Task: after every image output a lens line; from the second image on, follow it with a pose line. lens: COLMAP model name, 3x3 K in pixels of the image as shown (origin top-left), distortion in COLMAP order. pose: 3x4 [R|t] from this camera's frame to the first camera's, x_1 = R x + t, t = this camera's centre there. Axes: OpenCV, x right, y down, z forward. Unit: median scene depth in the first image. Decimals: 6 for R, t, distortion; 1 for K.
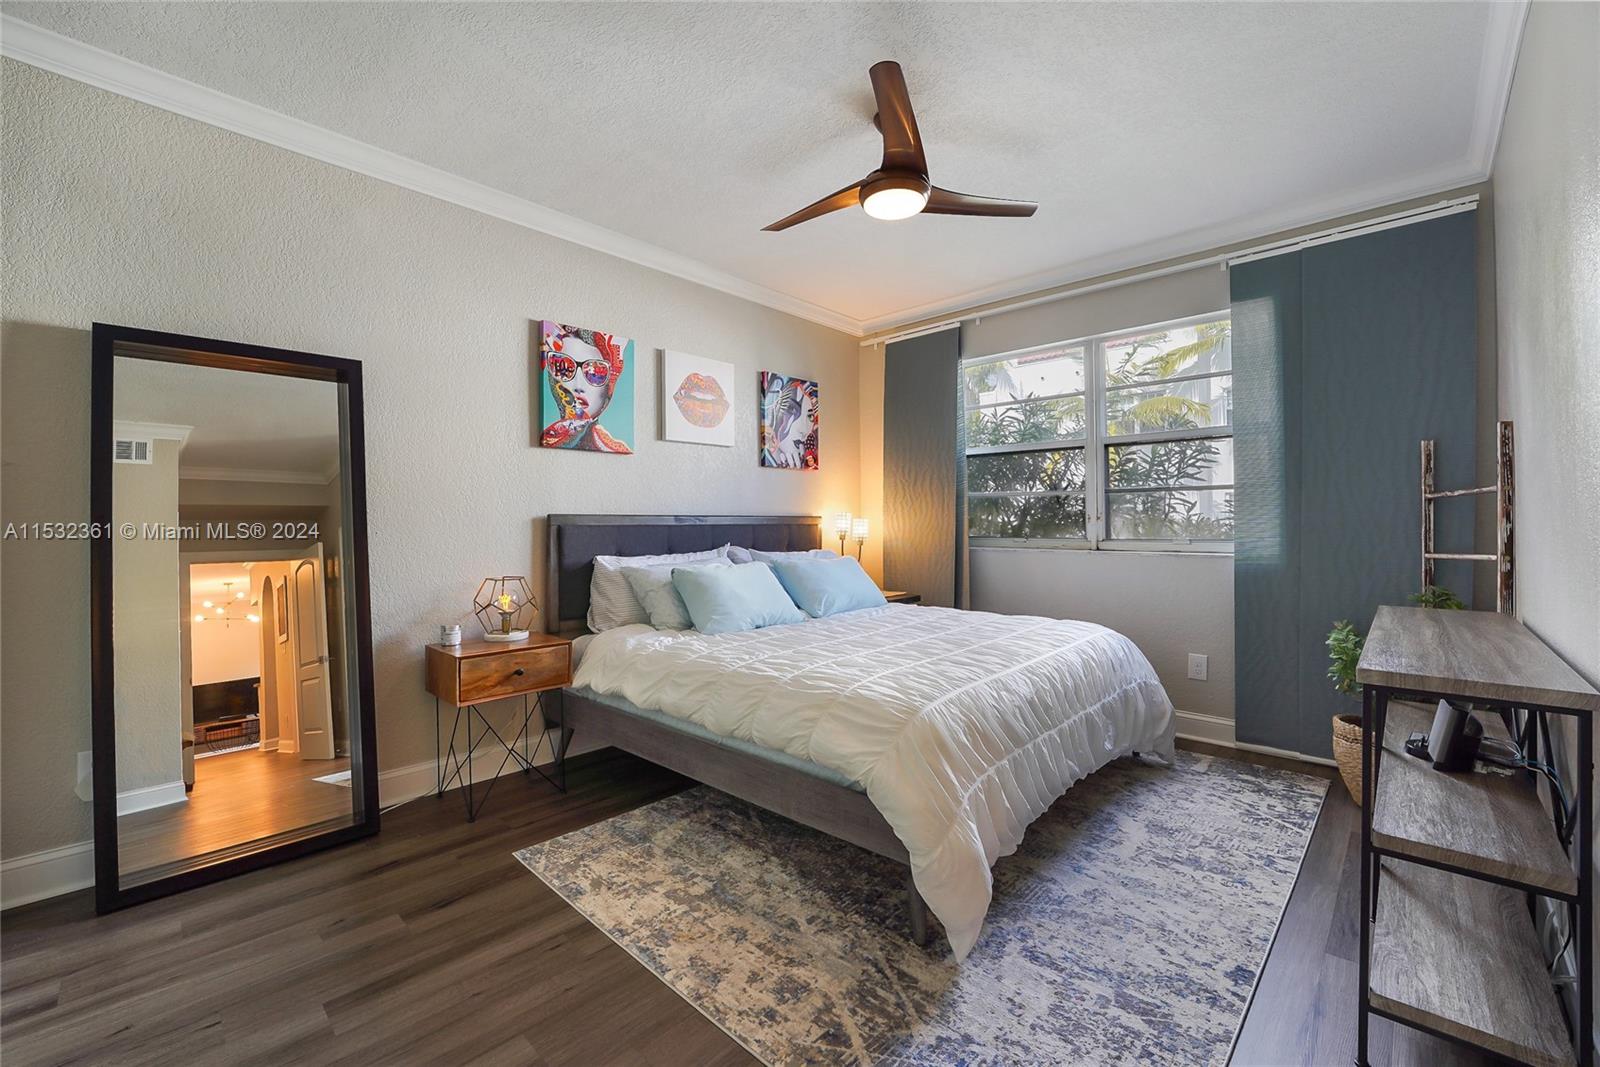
lens RADIAL K [[661.3, 0, 798.9], [0, 661.3, 524.2], [0, 0, 1]] dist [-0.032478, 0.011681]
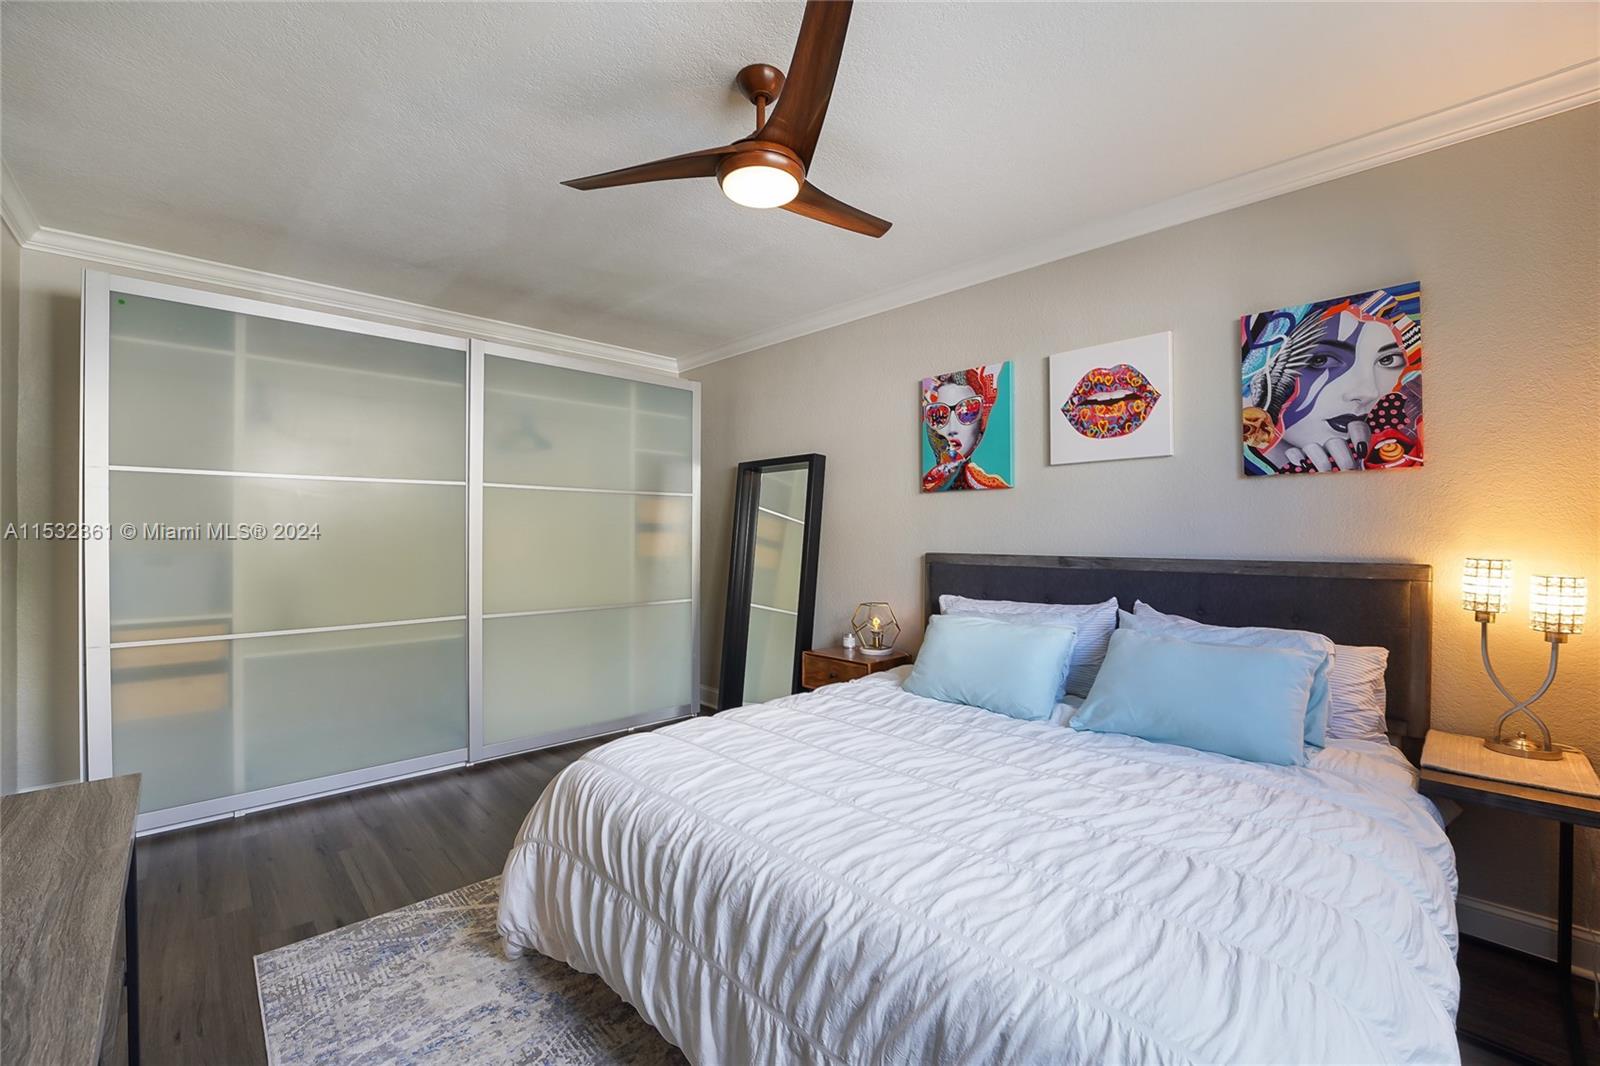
lens RADIAL K [[661.3, 0, 798.9], [0, 661.3, 523.7], [0, 0, 1]] dist [-0.032478, 0.011681]
pose [[-0.056263, -0.003505, -0.998410, 0.695246], [0.005084, 0.999980, -0.003797, -0.056590], [0.998403, -0.005289, -0.056244, 0.791894]]
